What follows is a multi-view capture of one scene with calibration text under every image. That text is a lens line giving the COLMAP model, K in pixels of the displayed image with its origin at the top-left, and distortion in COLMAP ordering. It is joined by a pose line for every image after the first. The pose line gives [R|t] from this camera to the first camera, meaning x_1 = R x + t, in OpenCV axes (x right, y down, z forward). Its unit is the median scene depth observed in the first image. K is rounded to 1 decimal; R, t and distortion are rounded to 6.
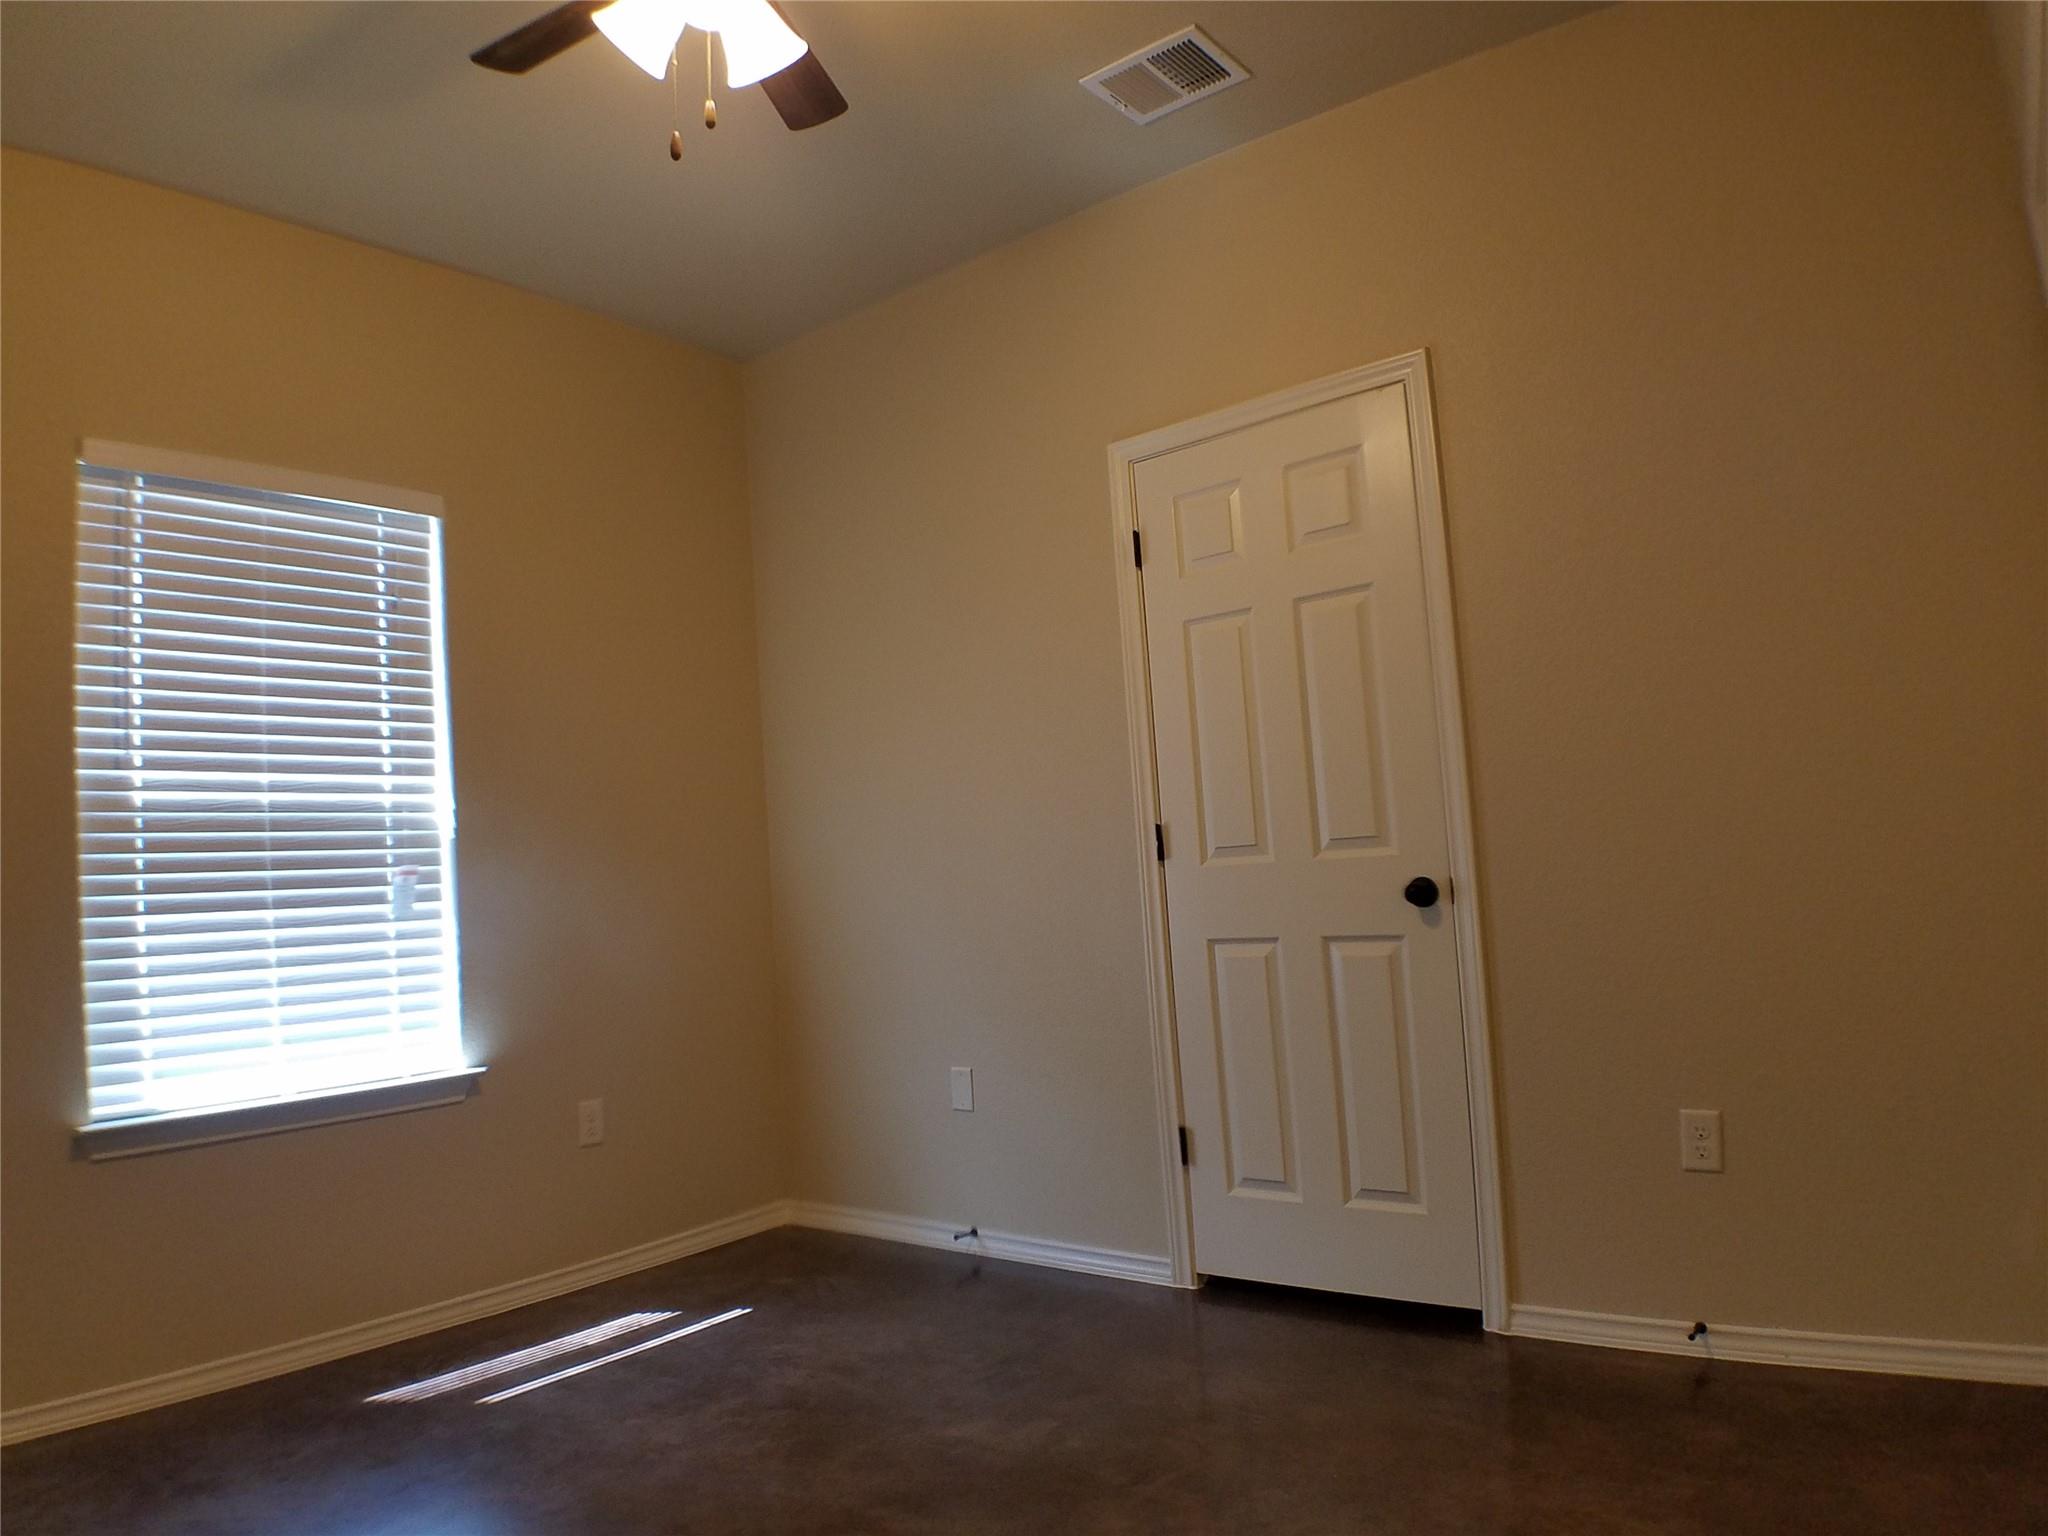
lens RADIAL K [[1407.3, 0, 1024.0], [0, 1407.3, 768.0], [0, 0, 1]] dist [-0.012043, -0.119175]
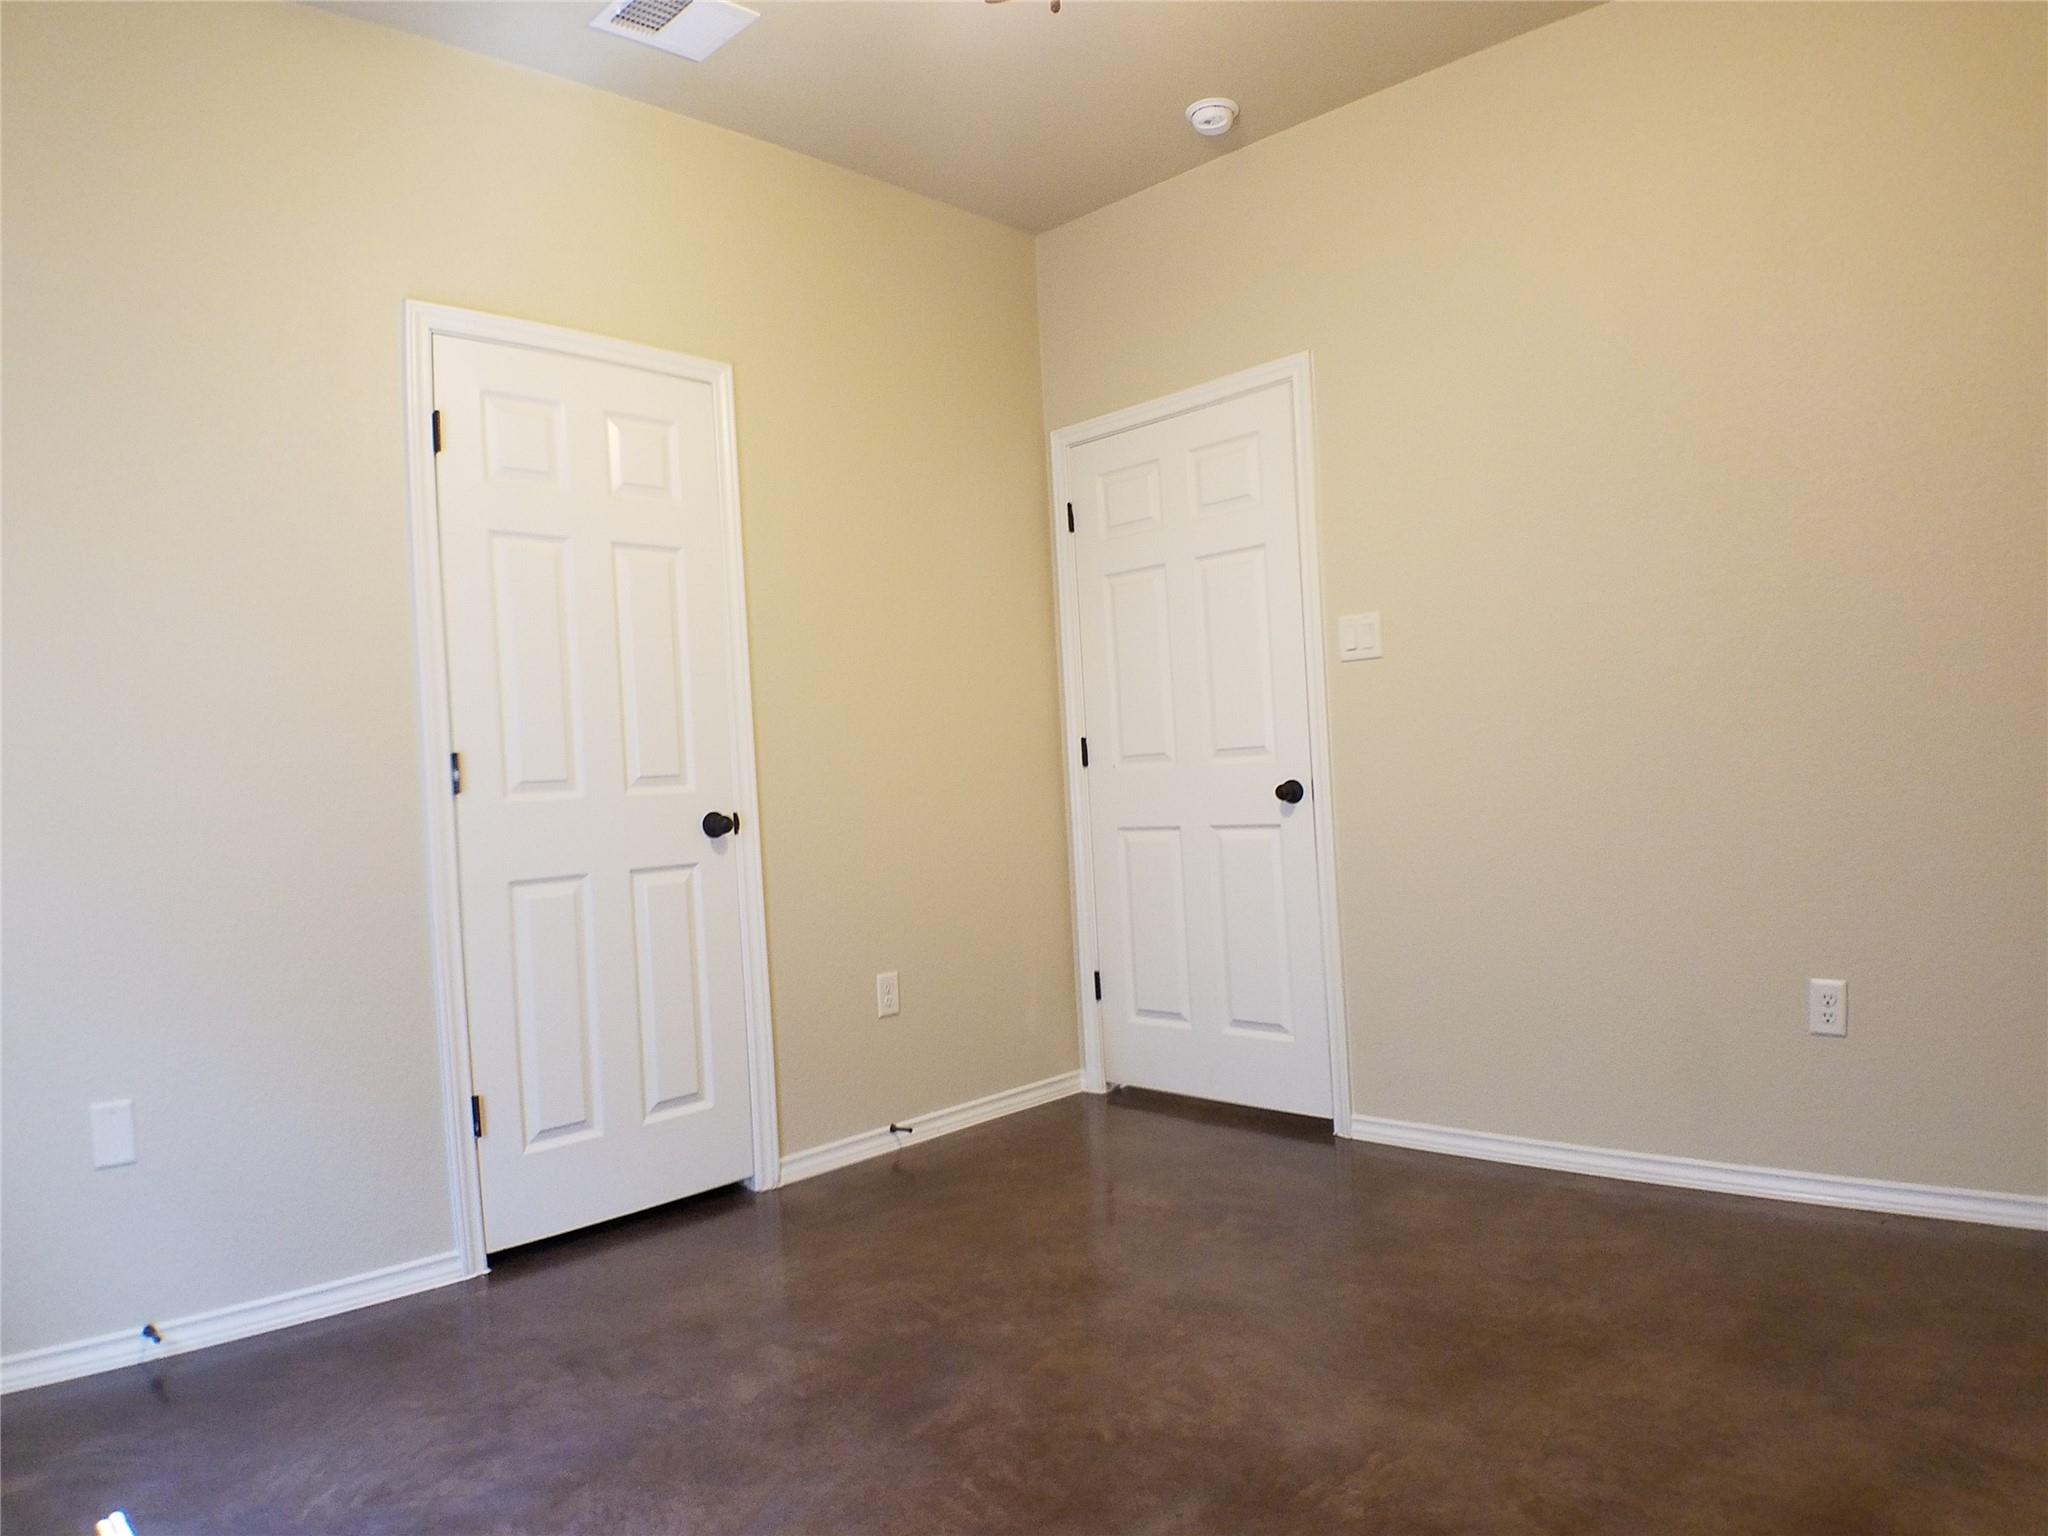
lens RADIAL K [[1407.3, 0, 1024.0], [0, 1407.3, 768.0], [0, 0, 1]] dist [-0.012043, -0.119175]
pose [[0.098259, 0.053128, 0.993742, -0.797647], [-0.025827, 0.998374, -0.050822, 0.090592], [-0.994826, -0.020671, 0.099472, 0.611235]]
